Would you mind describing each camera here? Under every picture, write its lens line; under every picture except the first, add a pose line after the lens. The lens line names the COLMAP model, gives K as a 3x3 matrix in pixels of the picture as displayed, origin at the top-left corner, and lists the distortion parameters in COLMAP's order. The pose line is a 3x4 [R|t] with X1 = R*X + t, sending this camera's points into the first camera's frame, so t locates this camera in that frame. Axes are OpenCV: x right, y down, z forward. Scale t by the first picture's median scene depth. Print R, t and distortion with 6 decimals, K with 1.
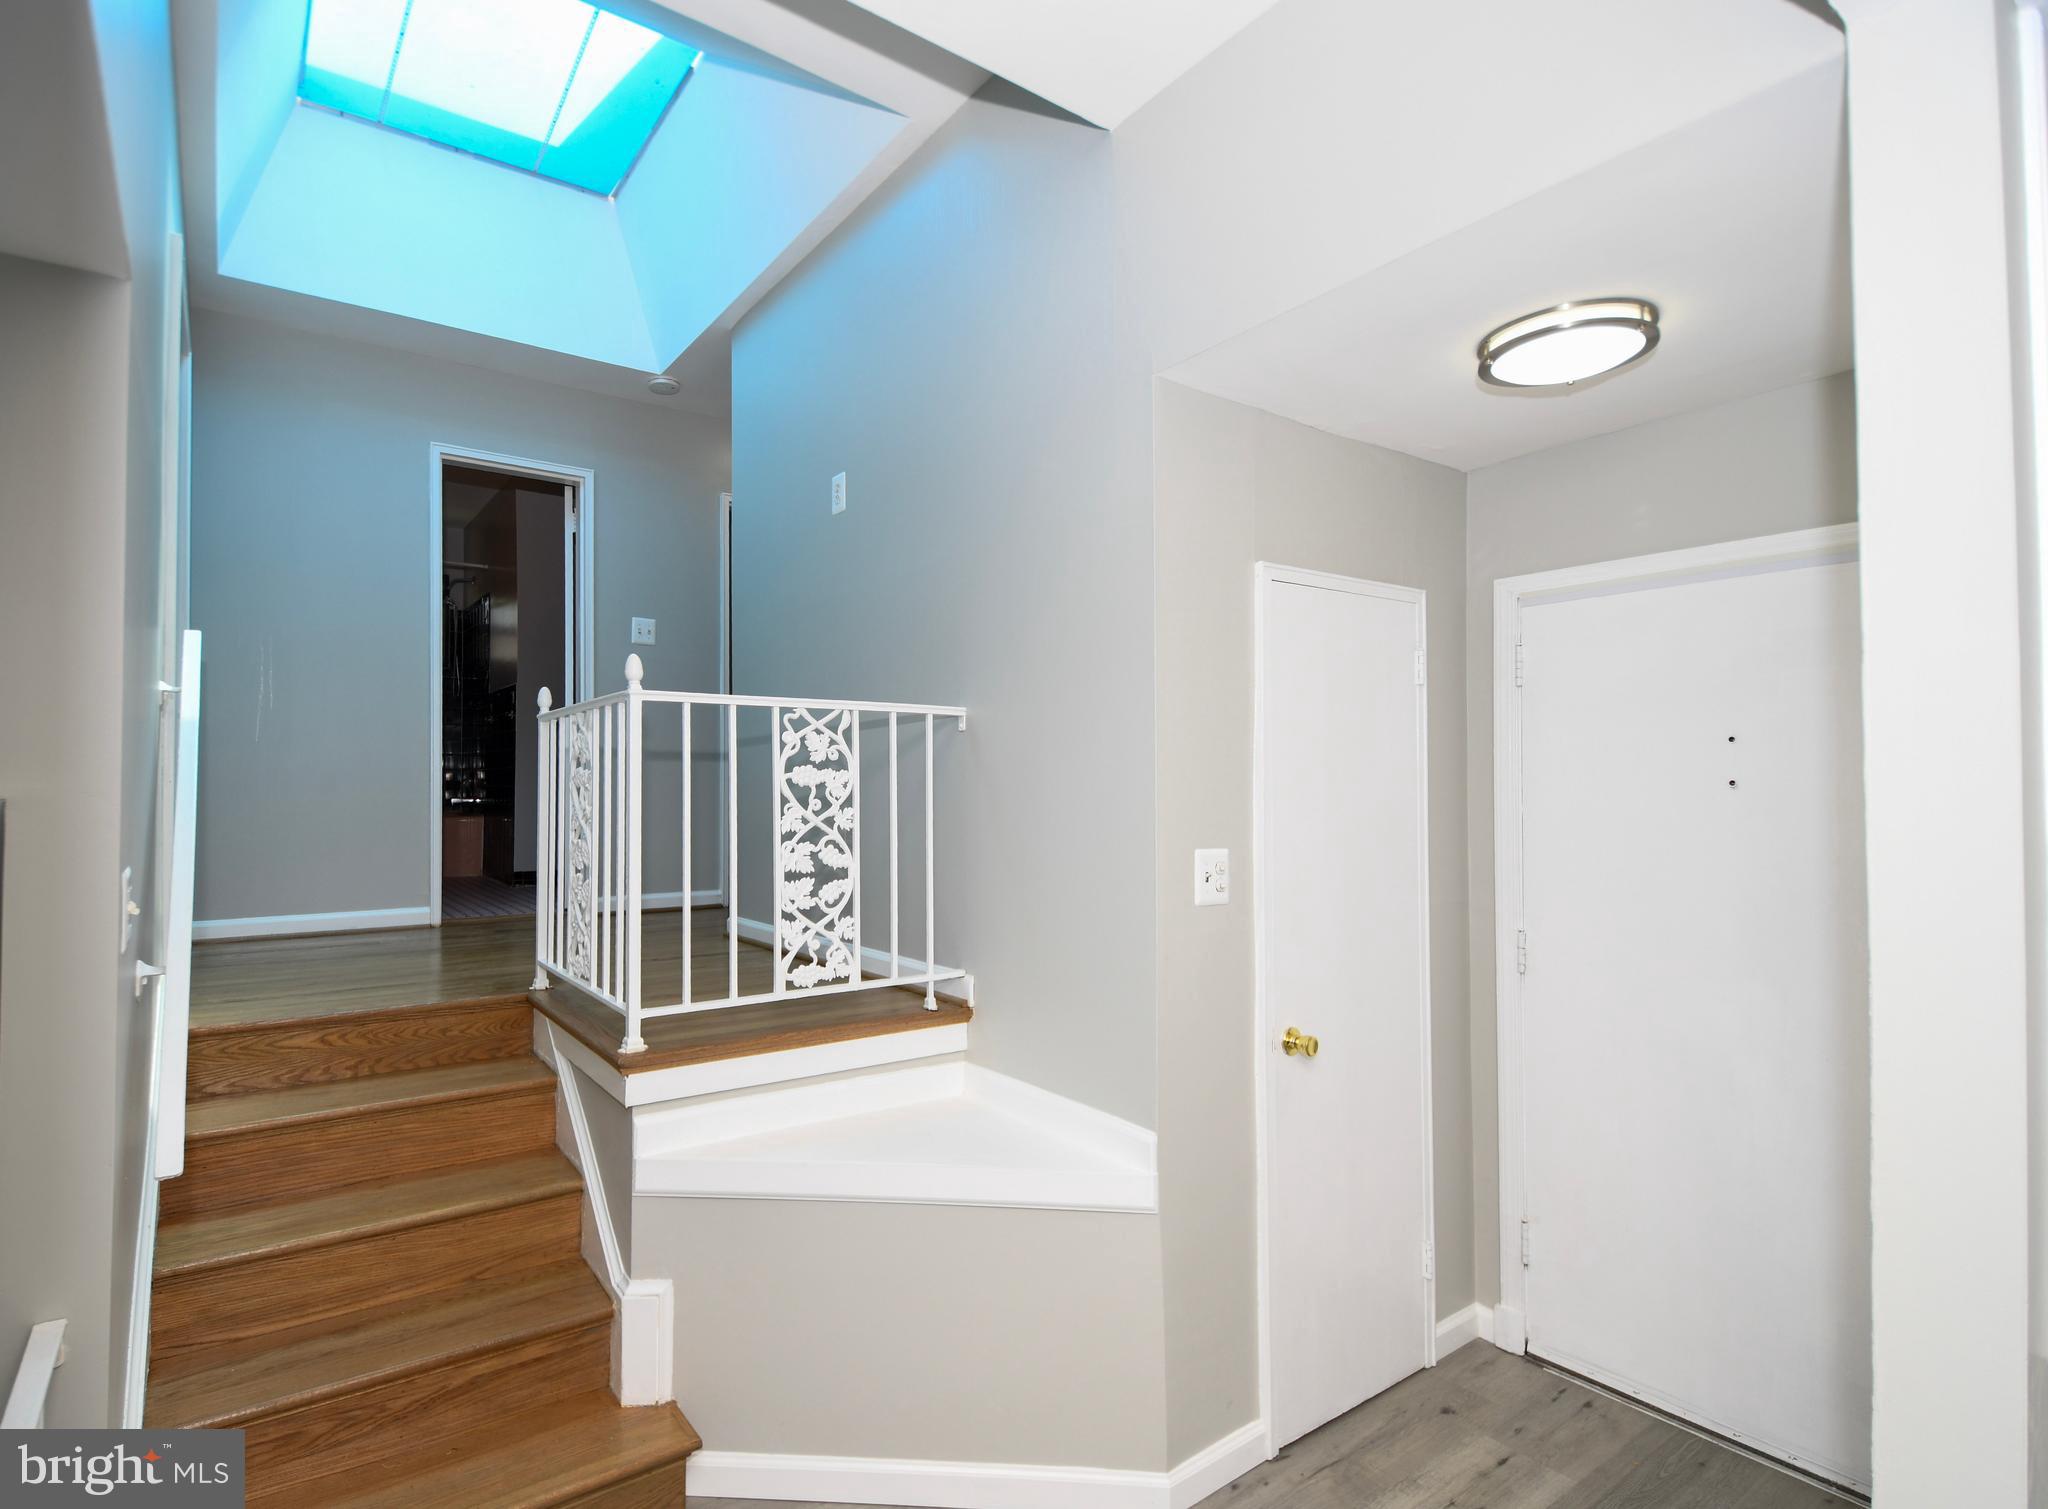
lens RADIAL K [[996.7, 0, 894.4], [0, 996.7, 773.1], [0, 0, 1]] dist [0.037239, -0.028374]
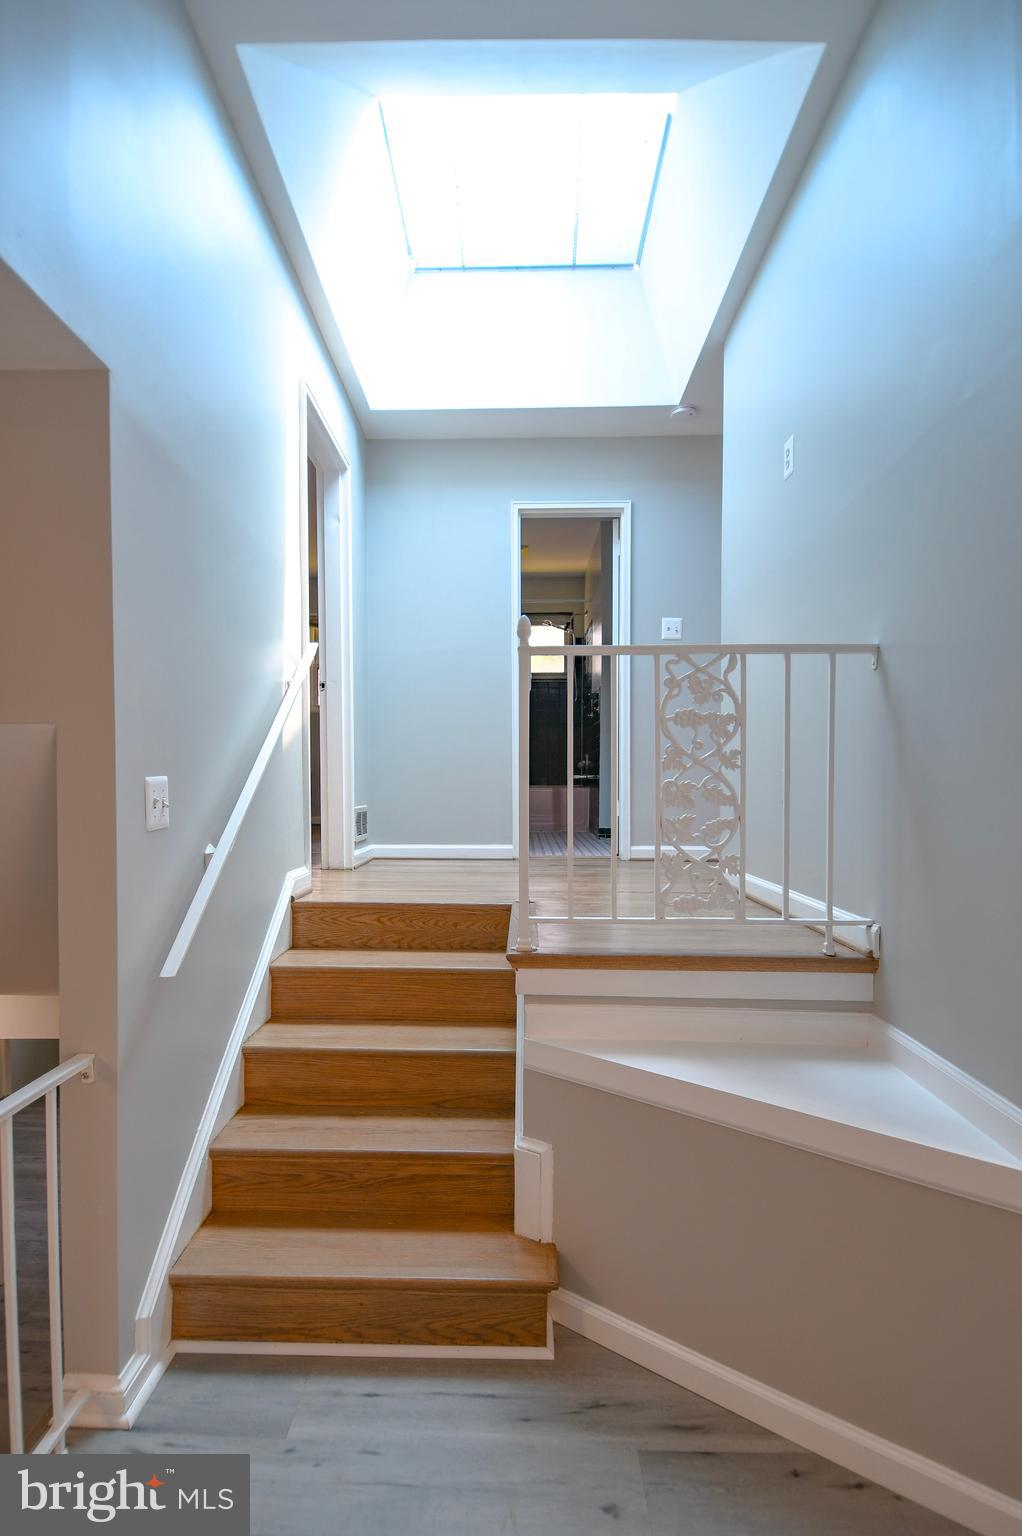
lens RADIAL K [[767.7, 0, 502.1], [0, 767.7, 804.8], [0, 0, 1]] dist [0.014776, -0.020651]
pose [[0.827622, 0.019064, -0.560961, 0.207578], [0.008131, 0.998911, 0.045944, 0.053820], [0.561226, -0.042585, 0.826566, 0.207071]]
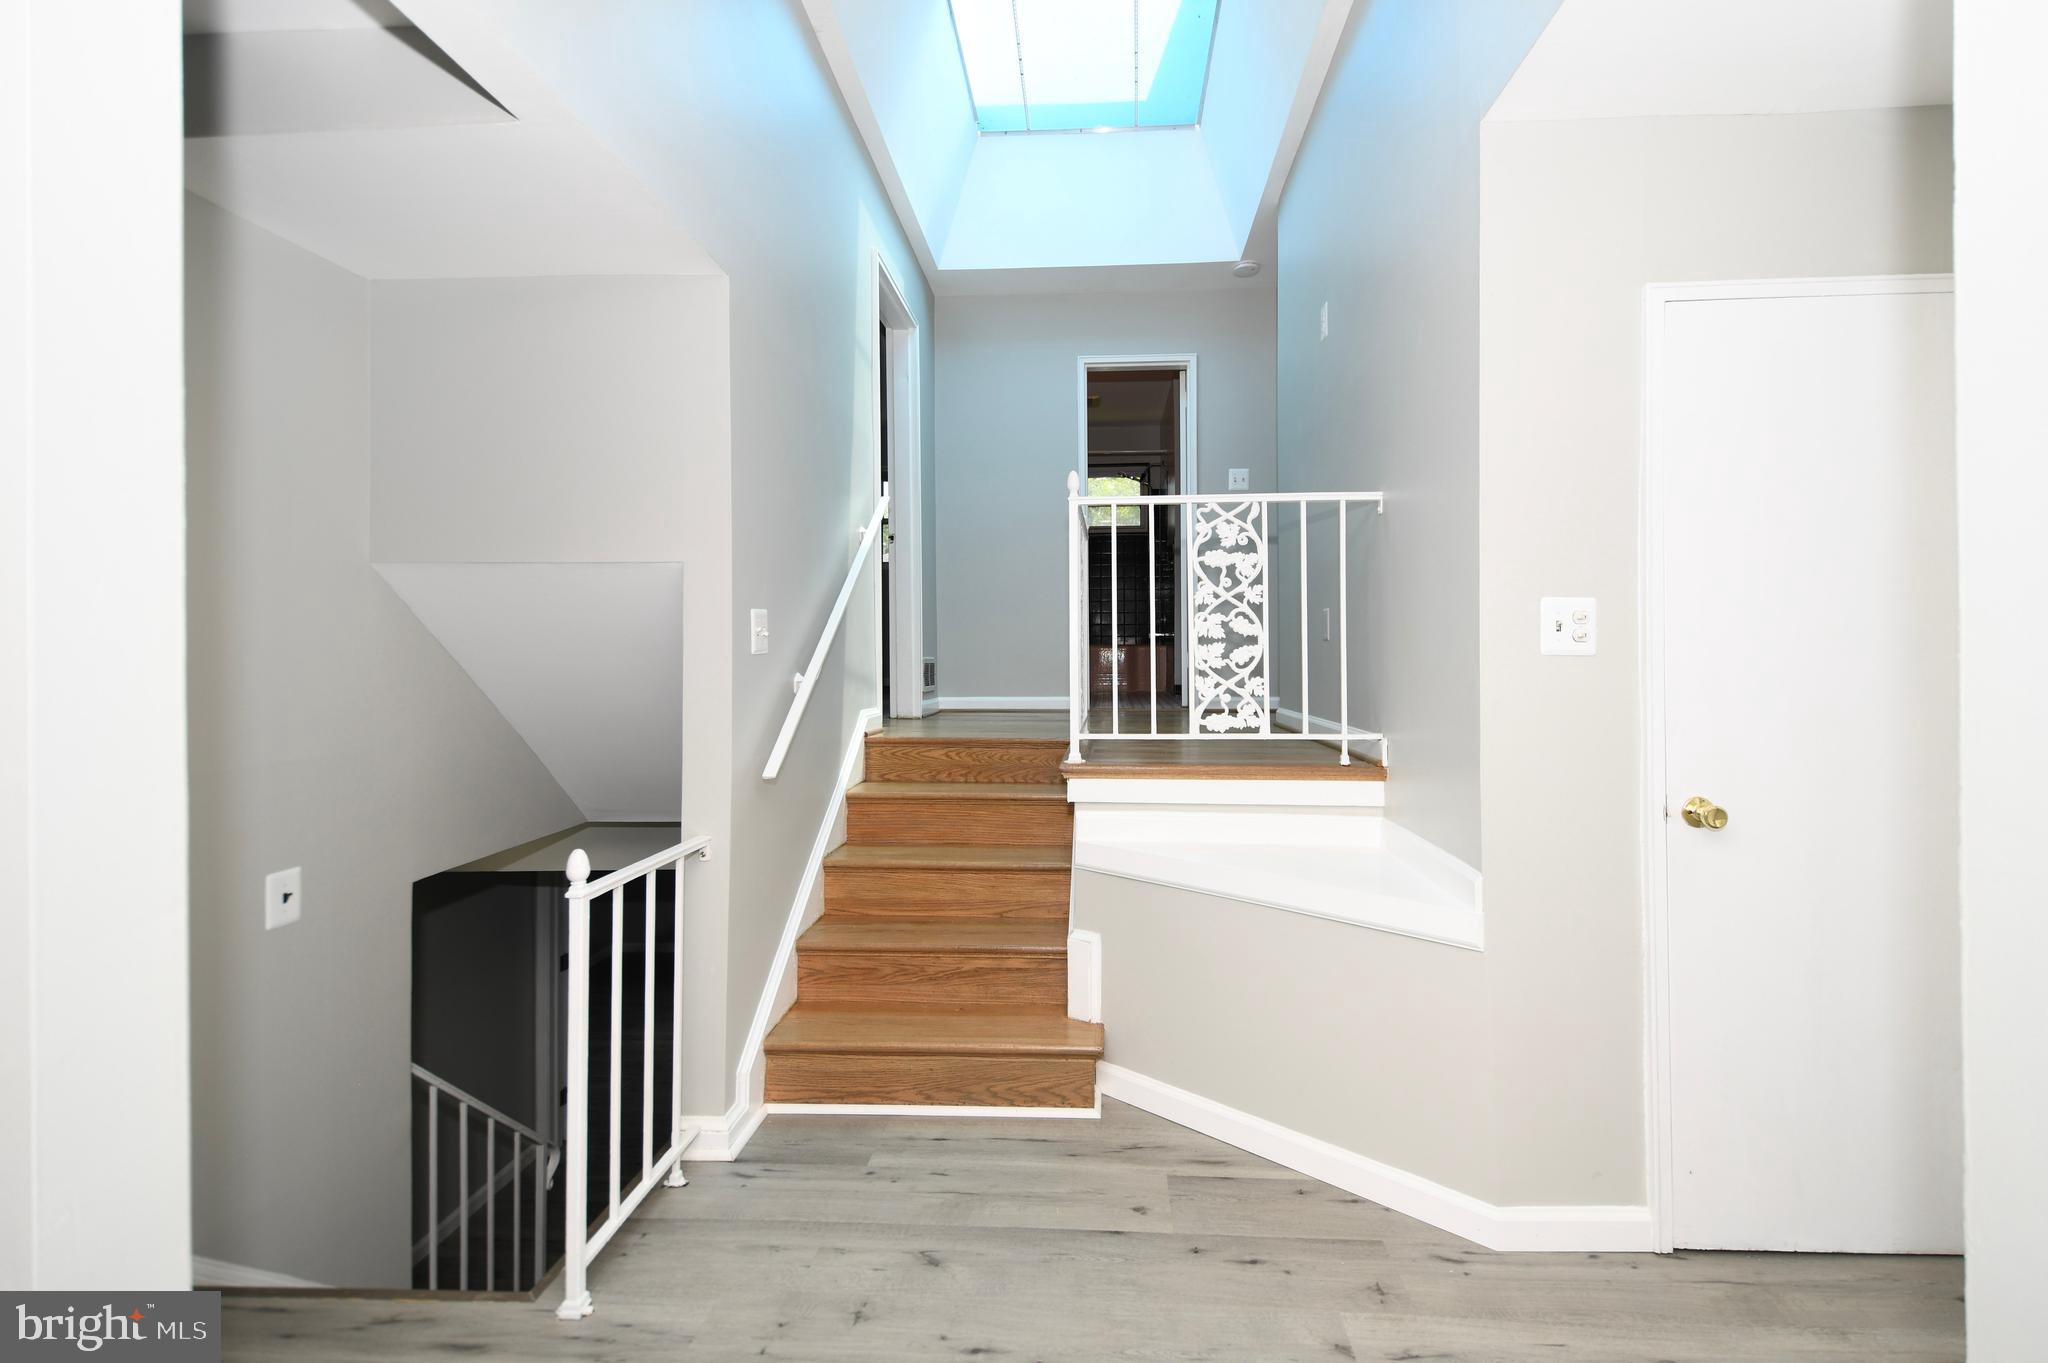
lens RADIAL K [[868.6, 0, 1068.8], [0, 868.6, 656.1], [0, 0, 1]] dist [0.046223, -0.026574]
pose [[0.816906, -0.001332, -0.576769, 0.373263], [0.013625, 0.999763, 0.016988, 0.100458], [0.576610, -0.021736, 0.816730, 0.027792]]
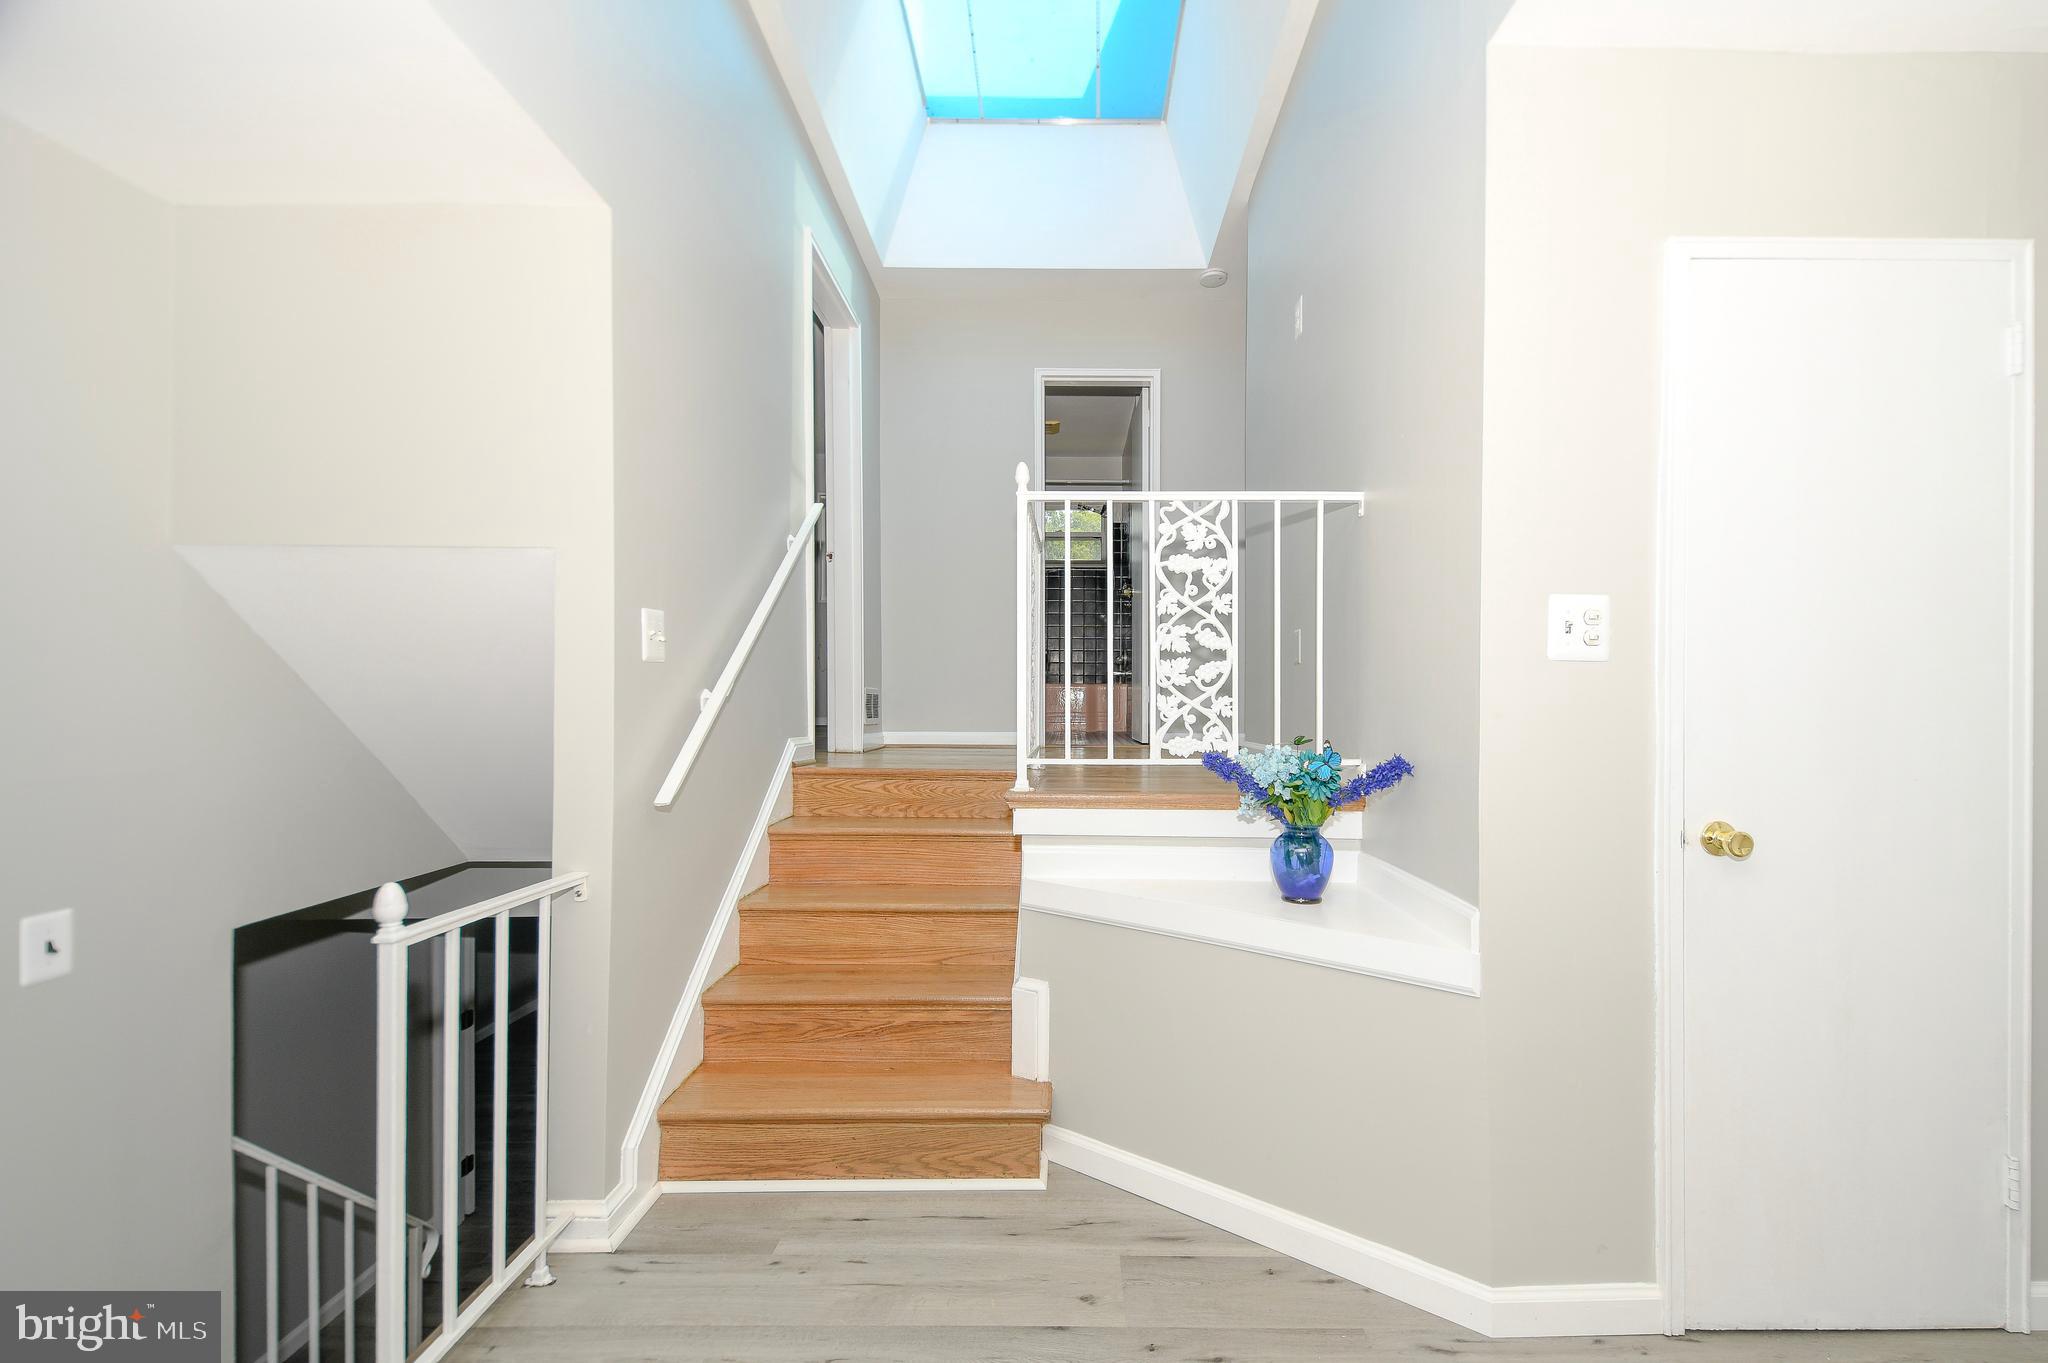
lens RADIAL K [[875.4, 0, 1075.6], [0, 875.4, 710.4], [0, 0, 1]] dist [0.041696, -0.019128]
pose [[0.845474, 0.008448, -0.533950, 0.324043], [0.005681, 0.999676, 0.024811, 0.137914], [0.533987, -0.024011, 0.845152, 0.124599]]
